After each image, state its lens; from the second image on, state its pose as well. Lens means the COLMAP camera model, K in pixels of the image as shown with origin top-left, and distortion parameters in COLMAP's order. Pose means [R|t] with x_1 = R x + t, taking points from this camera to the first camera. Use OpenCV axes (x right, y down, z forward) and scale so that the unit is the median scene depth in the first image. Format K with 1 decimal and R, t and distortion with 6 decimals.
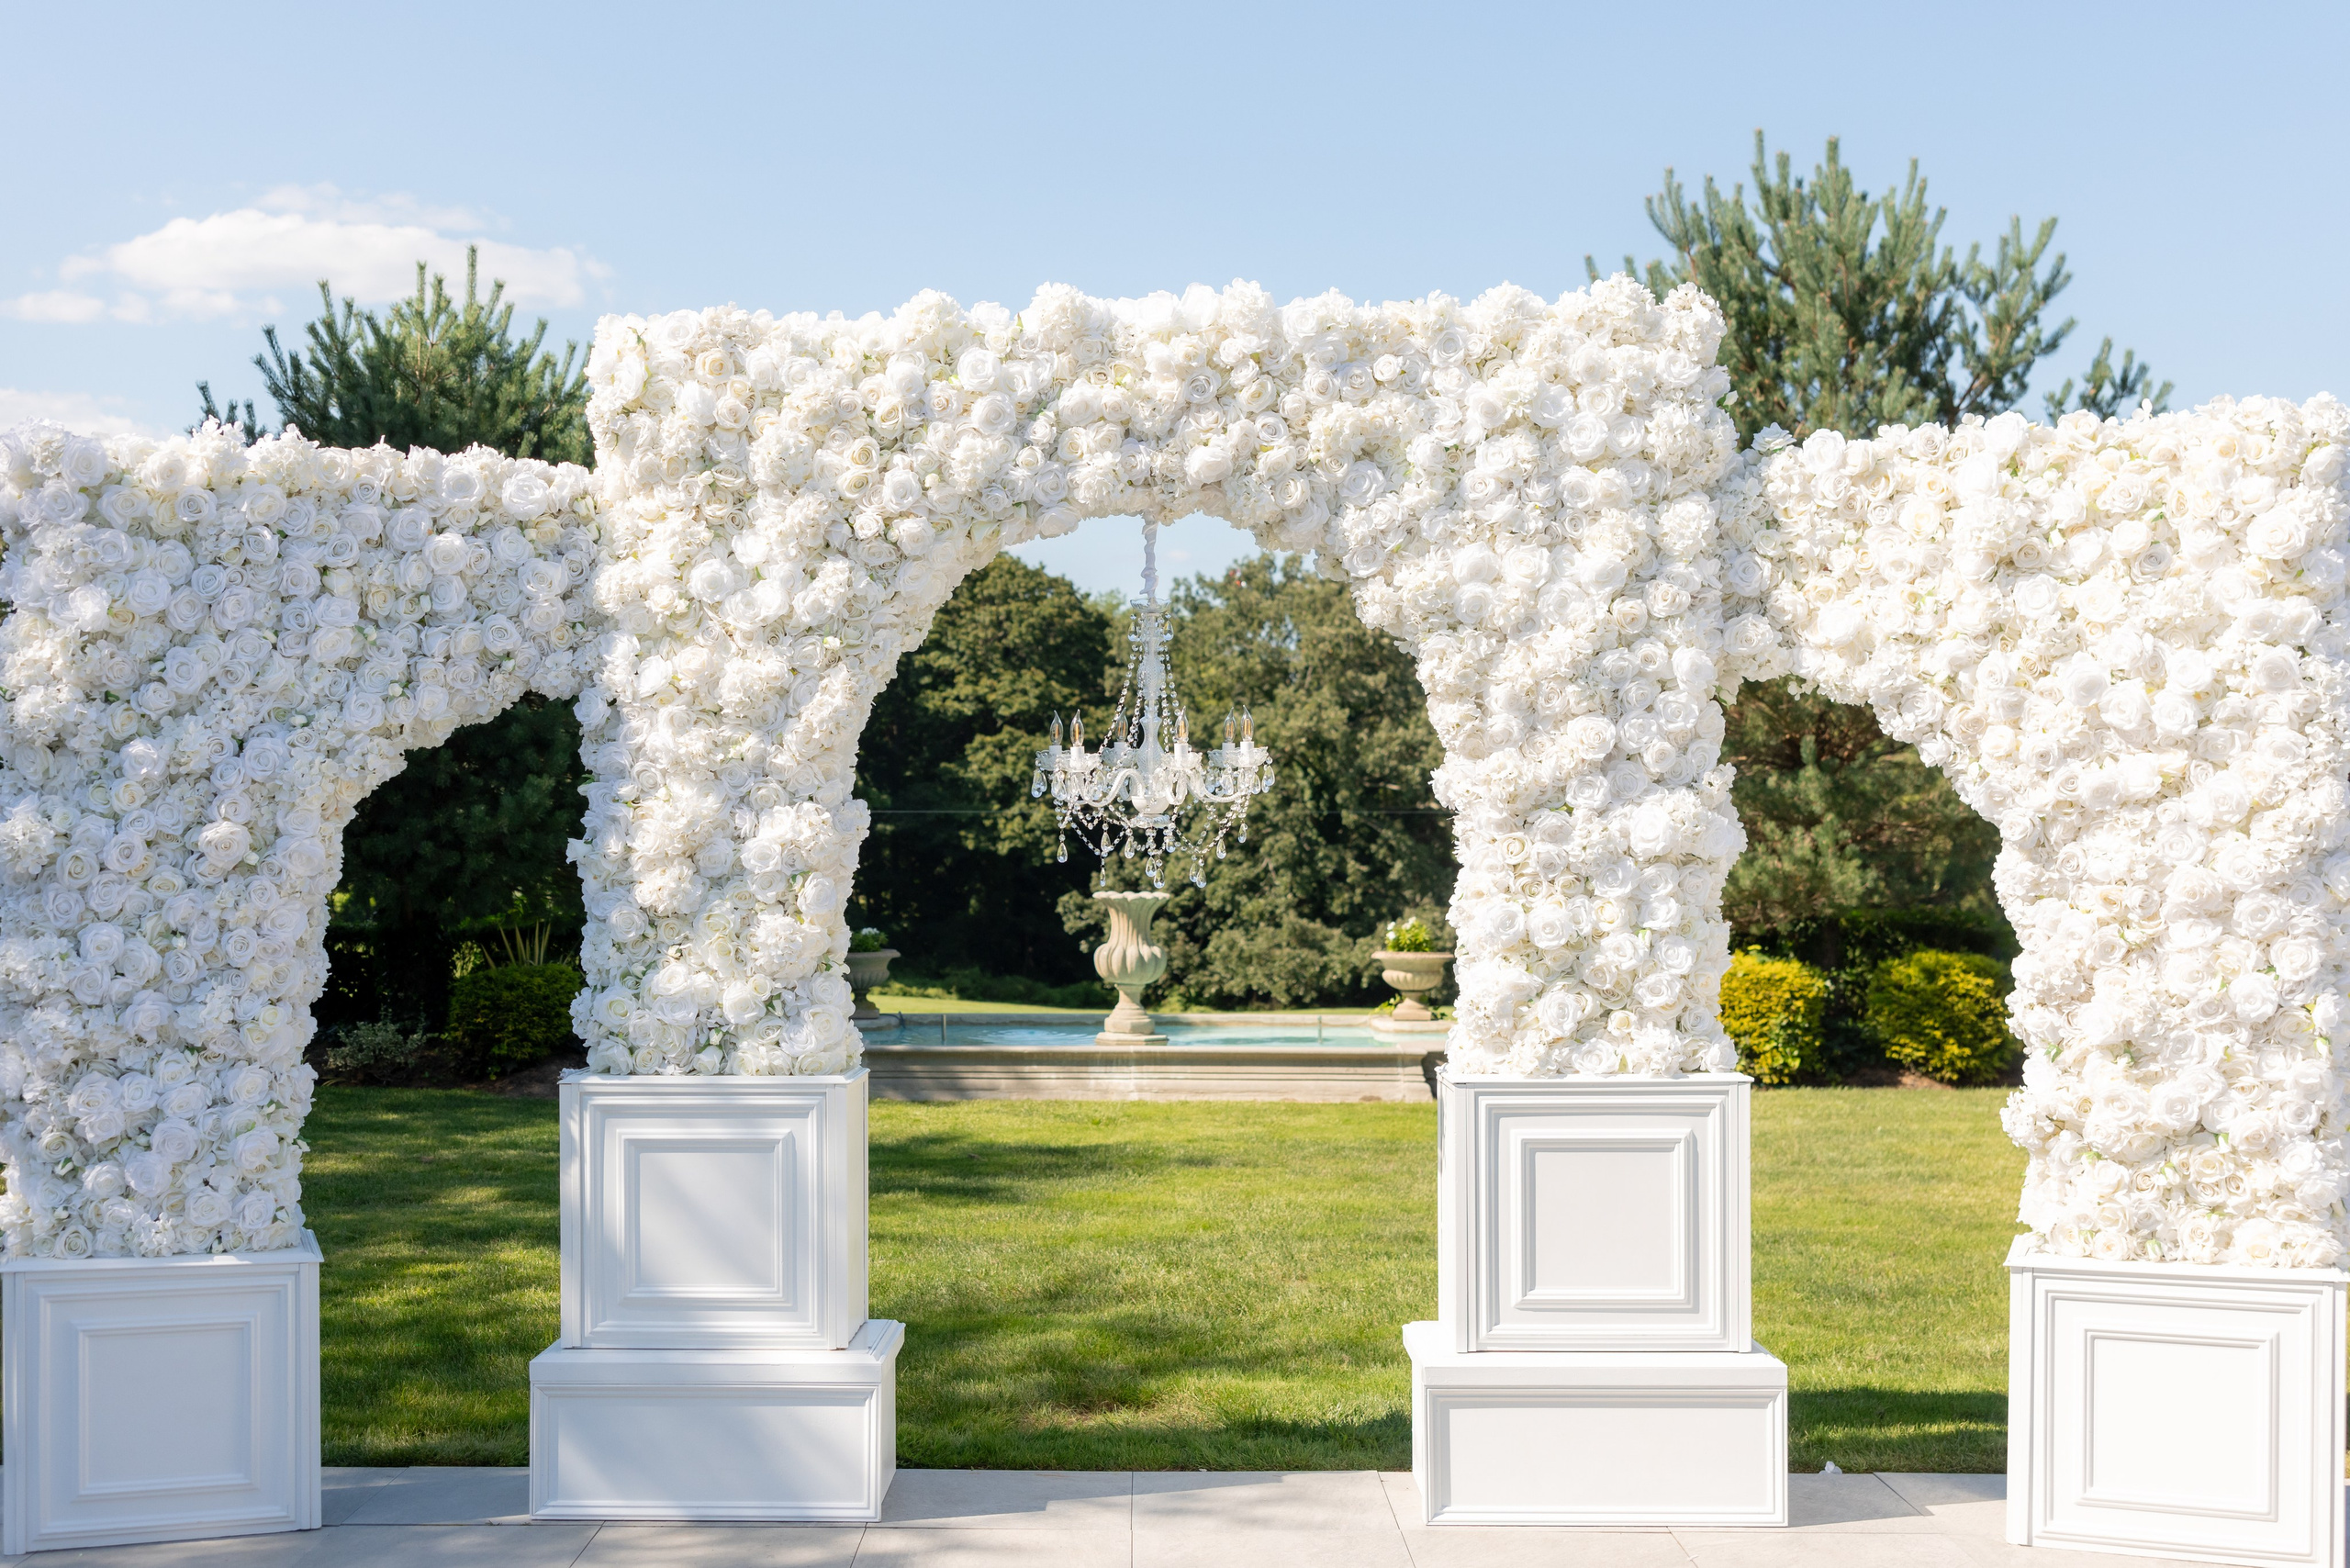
lens RADIAL K [[2778.5, 0, 1029.4], [0, 2778.5, 910.6], [0, 0, 1]] dist [0.006538, 0.008752]
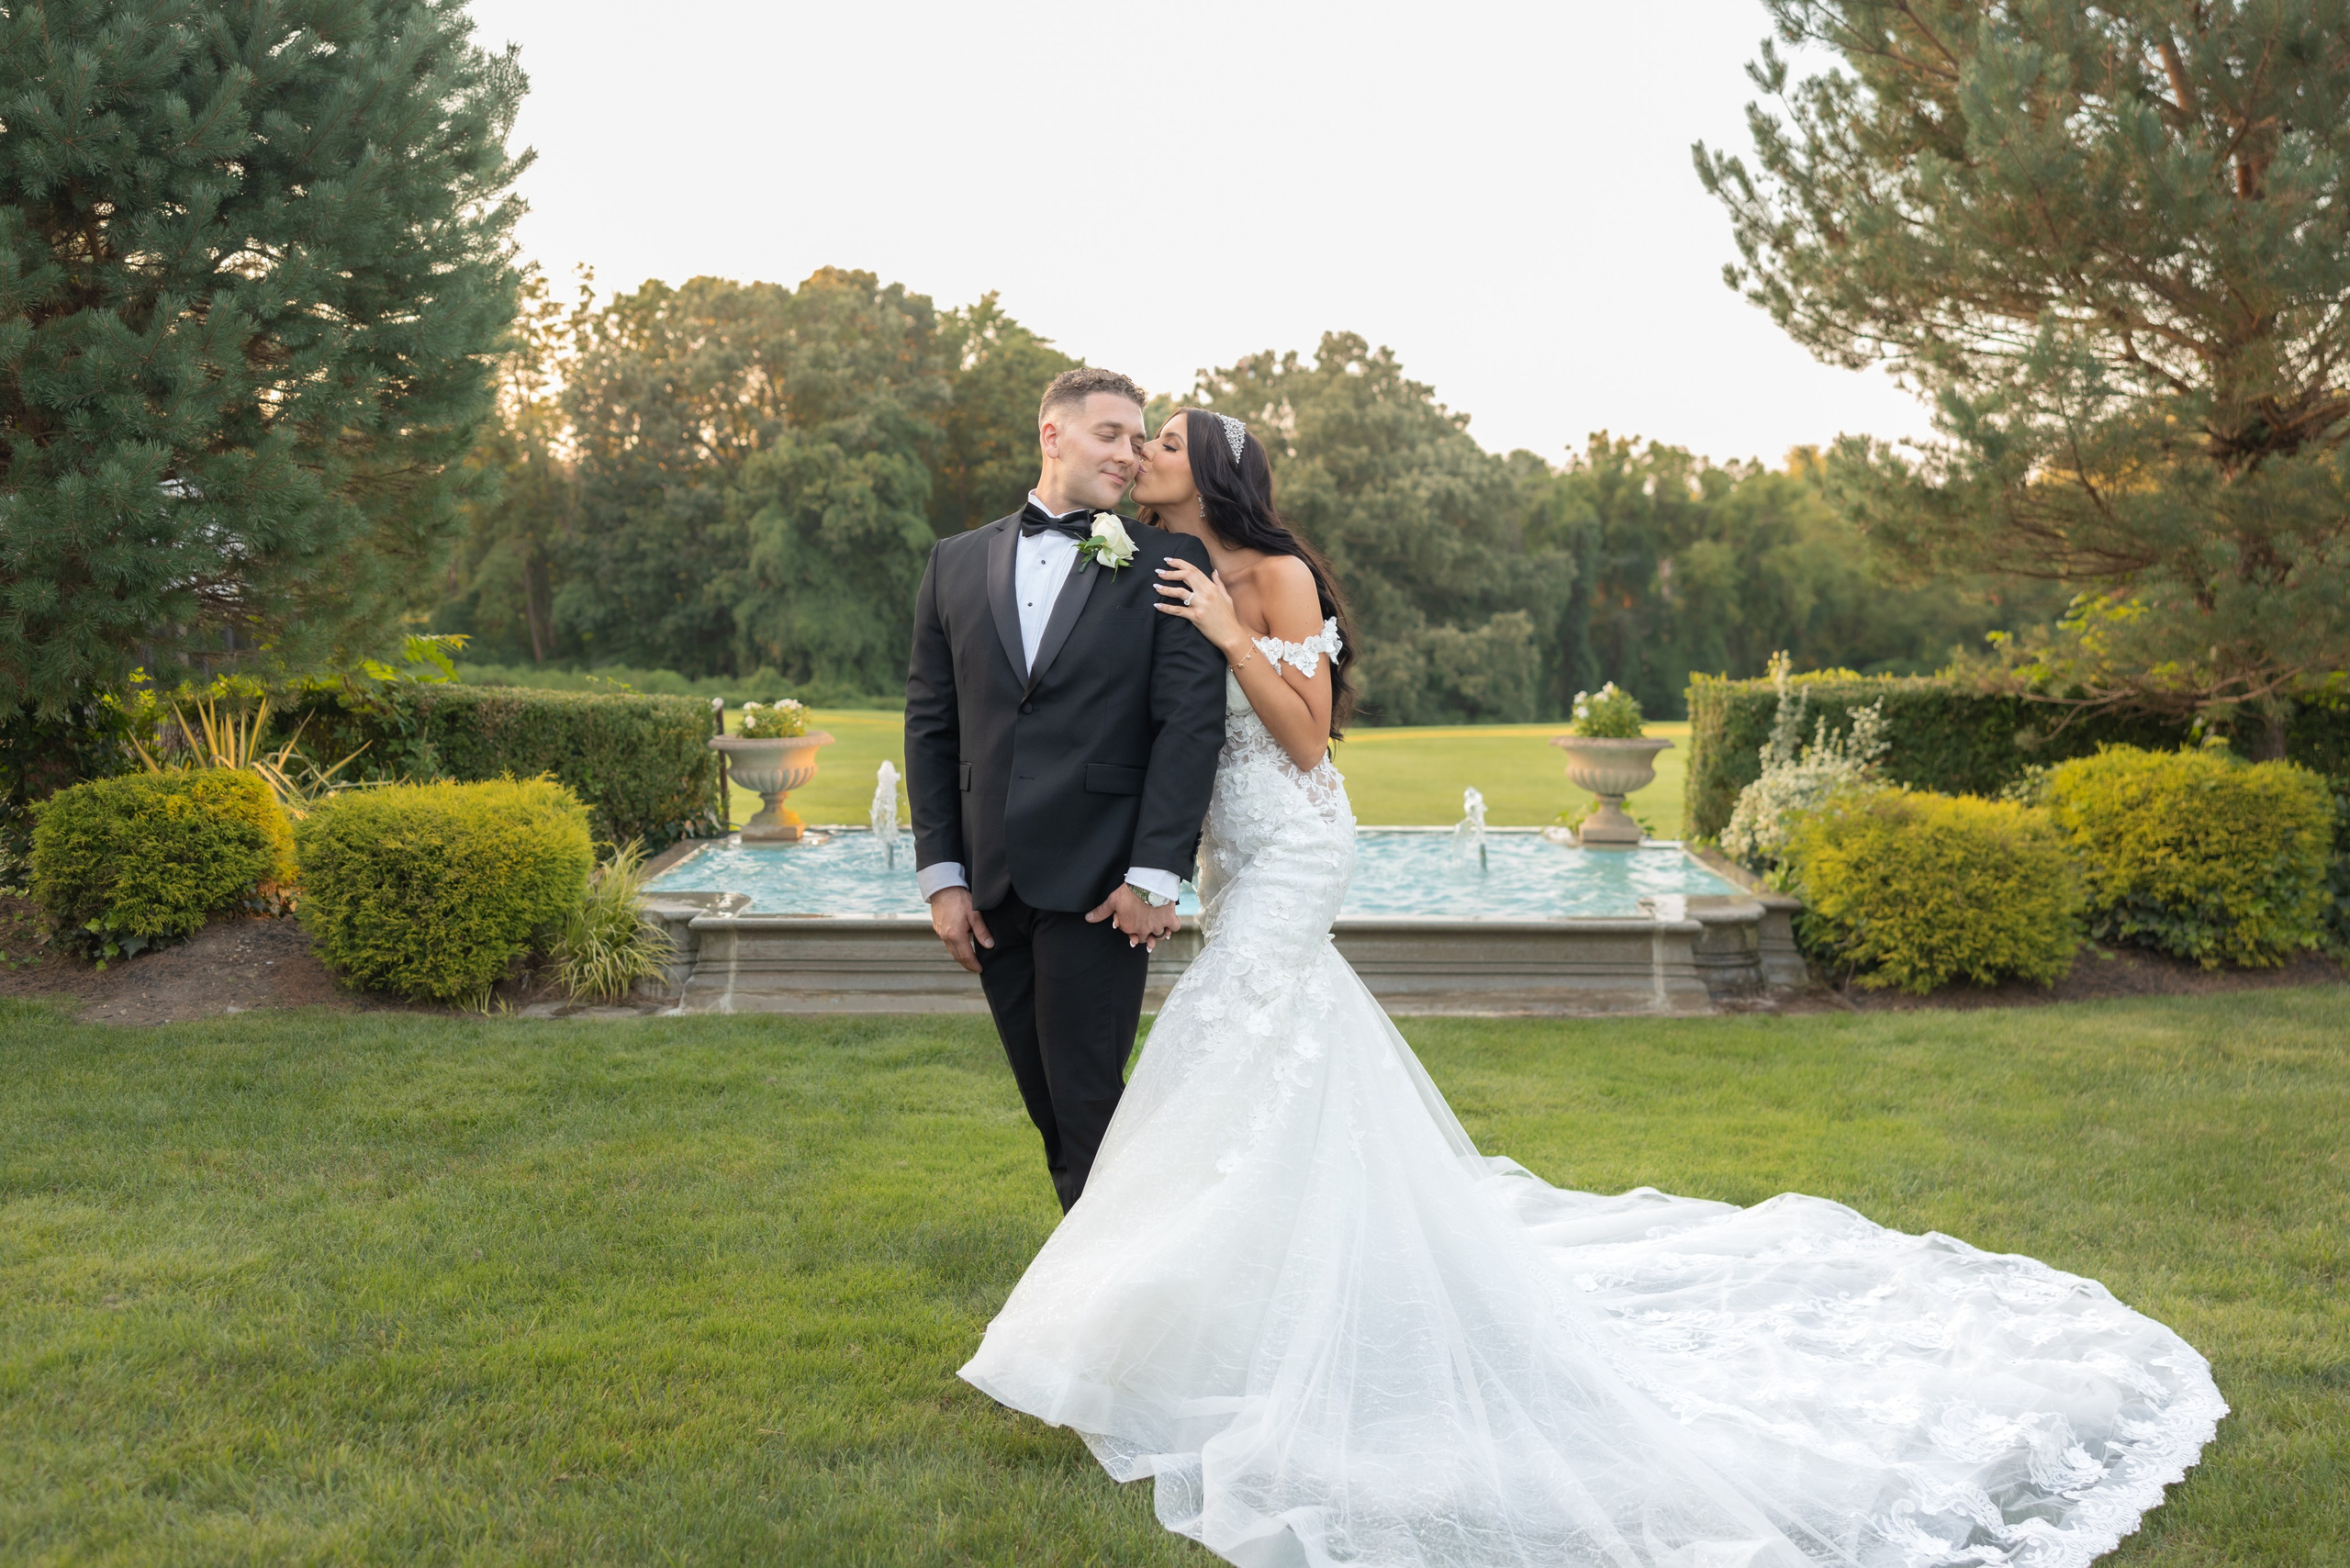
lens RADIAL K [[2155.5, 0, 1170.4], [0, 2155.5, 748.0], [0, 0, 1]] dist [-0.009285, 0.021066]
pose [[0.999030, -0.001277, 0.044025, 0.029858], [-0.000892, 0.998787, 0.049225, -0.021115], [-0.044035, -0.049217, 0.997817, 1.411598]]
